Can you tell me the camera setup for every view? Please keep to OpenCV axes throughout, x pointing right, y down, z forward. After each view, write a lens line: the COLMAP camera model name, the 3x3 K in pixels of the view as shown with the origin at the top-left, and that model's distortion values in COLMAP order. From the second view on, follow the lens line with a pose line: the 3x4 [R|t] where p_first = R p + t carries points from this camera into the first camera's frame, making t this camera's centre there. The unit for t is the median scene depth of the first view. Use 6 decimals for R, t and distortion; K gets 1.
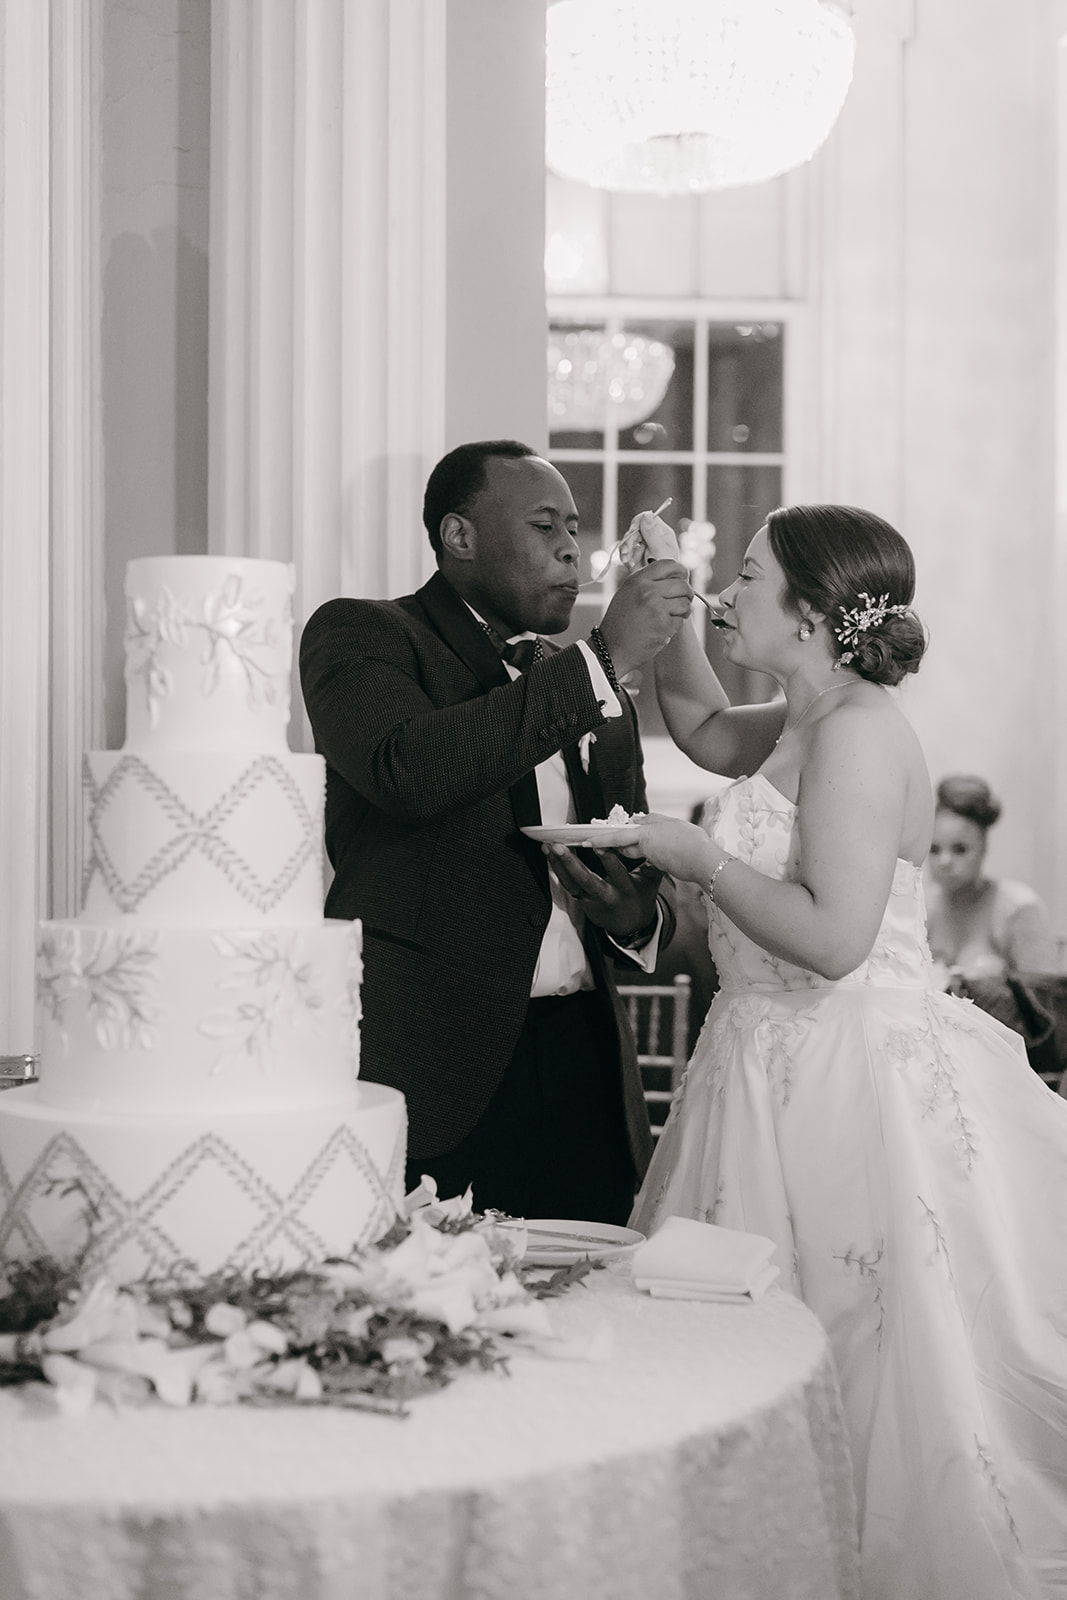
lens RADIAL K [[2281.0, 0, 533.5], [0, 2281.0, 800.0], [0, 0, 1]] dist [0.001027, 0.006670]
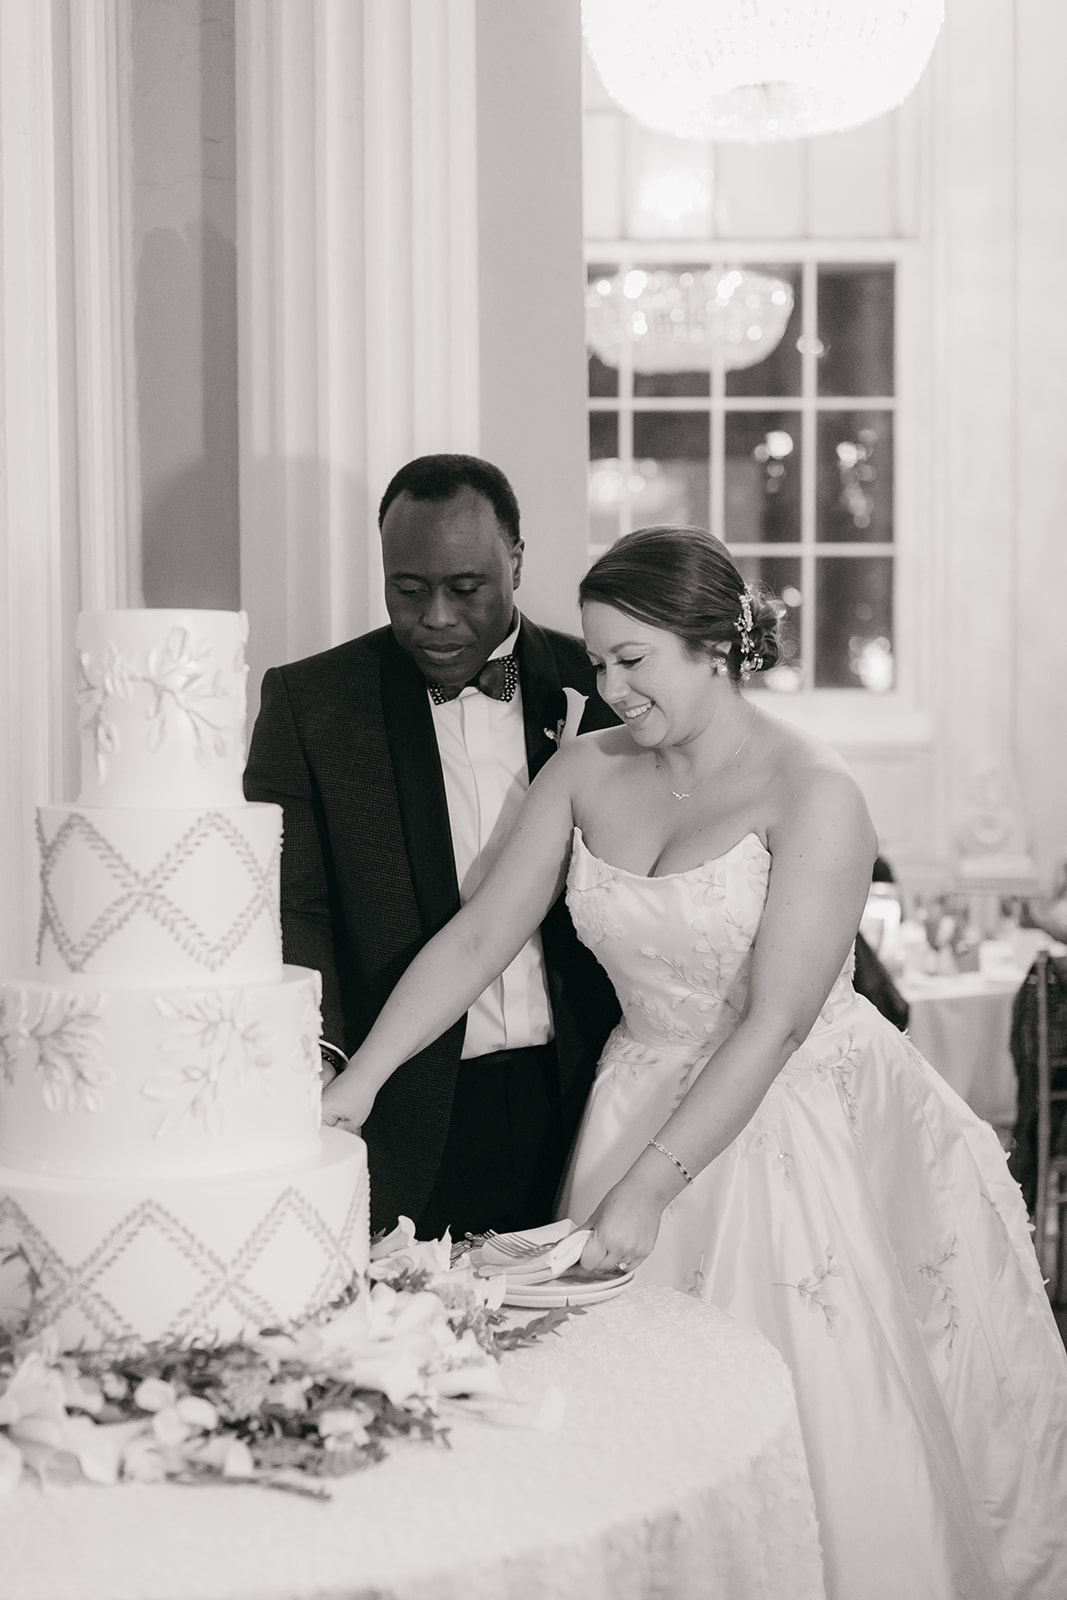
lens RADIAL K [[2281.0, 0, 533.5], [0, 2281.0, 800.0], [0, 0, 1]] dist [0.001027, 0.006670]
pose [[0.997321, -0.008464, -0.072664, 0.095116], [0.011031, 0.999327, 0.034996, -0.058801], [0.072318, -0.035704, 0.996742, 0.027869]]
